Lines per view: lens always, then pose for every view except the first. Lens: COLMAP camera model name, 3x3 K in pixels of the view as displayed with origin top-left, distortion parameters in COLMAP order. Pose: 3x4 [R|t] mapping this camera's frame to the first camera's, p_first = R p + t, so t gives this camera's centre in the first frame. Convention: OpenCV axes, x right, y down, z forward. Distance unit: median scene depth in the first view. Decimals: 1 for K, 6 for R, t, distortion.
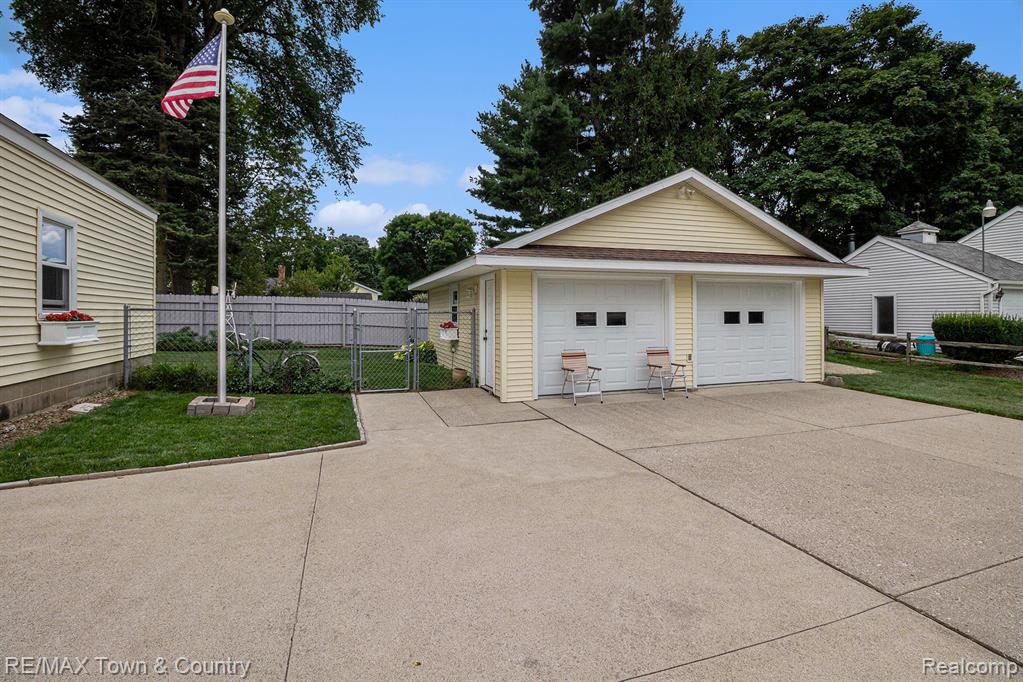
lens RADIAL K [[494.7, 0, 507.4], [0, 494.7, 313.9], [0, 0, 1]] dist [-0.007175, -0.007614]
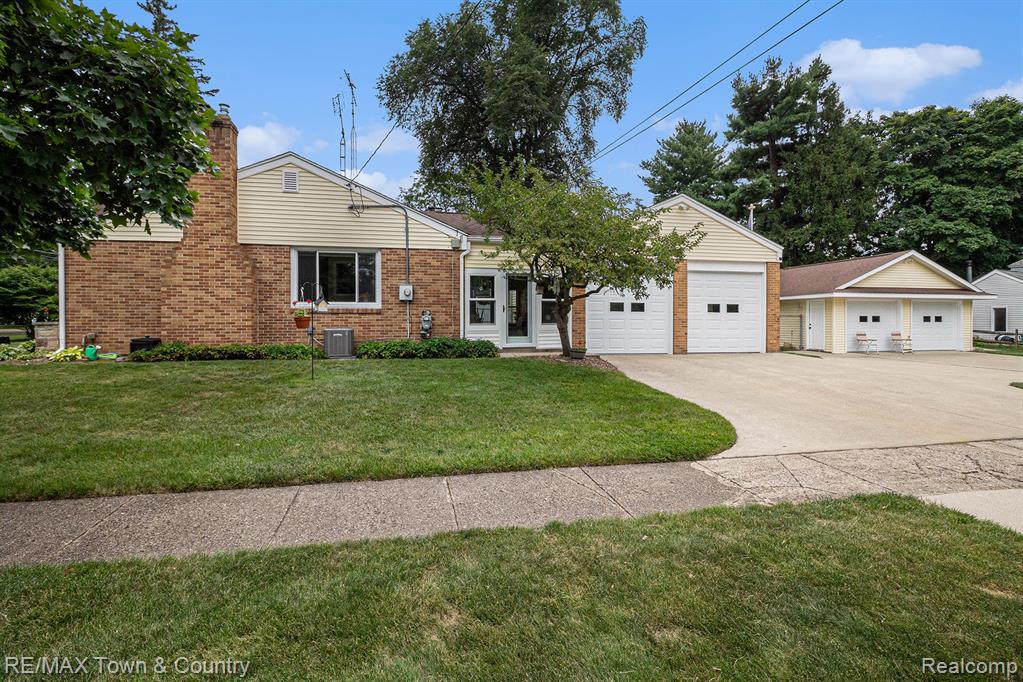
lens RADIAL K [[494.7, 0, 510.2], [0, 494.7, 332.3], [0, 0, 1]] dist [-0.007175, -0.007614]
pose [[0.994085, 0.005141, -0.108484, -0.658053], [-0.003276, 0.999844, 0.017368, 0.020481], [0.108556, -0.016910, 0.993946, -0.768178]]
